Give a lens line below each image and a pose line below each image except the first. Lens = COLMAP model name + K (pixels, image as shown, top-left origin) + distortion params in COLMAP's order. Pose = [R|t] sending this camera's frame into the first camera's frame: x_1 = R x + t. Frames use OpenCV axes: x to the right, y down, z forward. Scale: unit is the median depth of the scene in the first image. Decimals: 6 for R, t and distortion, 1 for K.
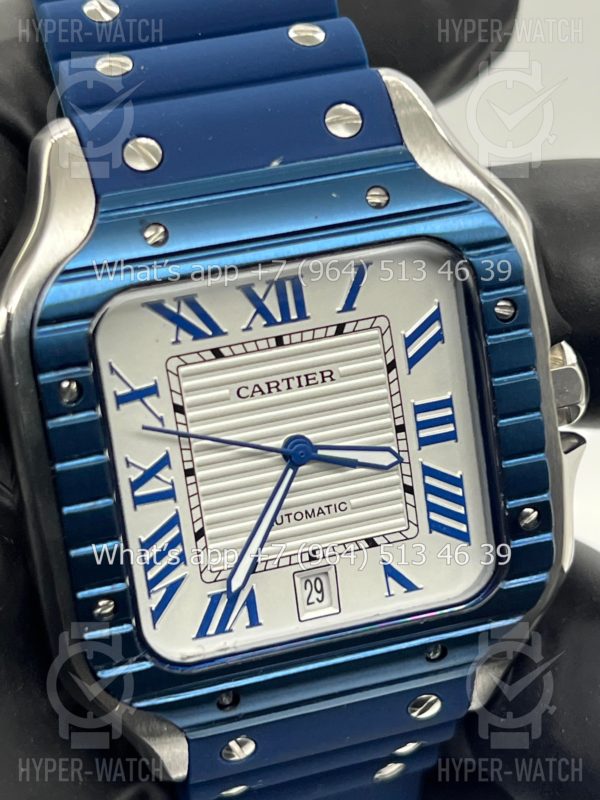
lens RADIAL K [[1865.7, 0, 297.7], [0, 1865.7, 402.3], [0, 0, 1]] dist [0.252887, 0.000000]
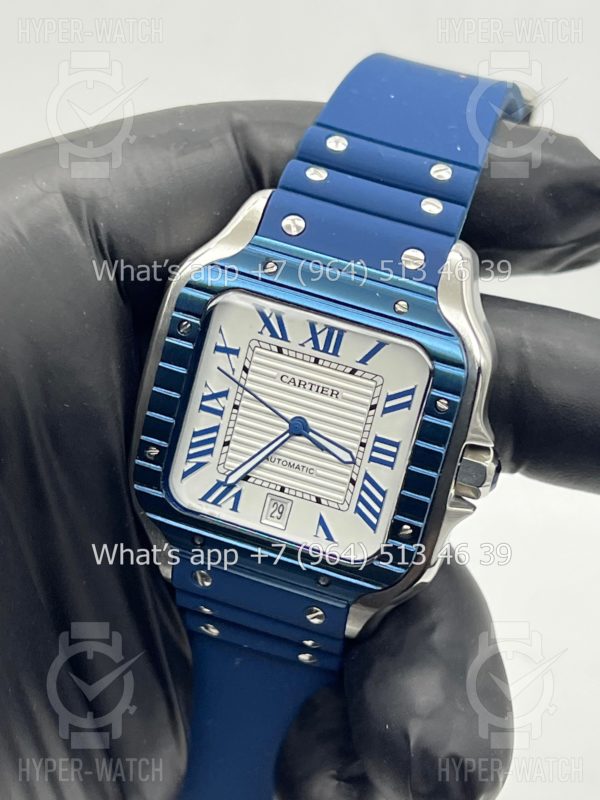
lens RADIAL K [[1865.7, 0, 296.3], [0, 1865.7, 402.8], [0, 0, 1]] dist [0.252887, 0.000000]
pose [[0.819657, 0.442641, -0.363636, 0.587467], [-0.459879, 0.886938, 0.043043, -0.062049], [0.341575, 0.131948, 0.930546, -0.534574]]
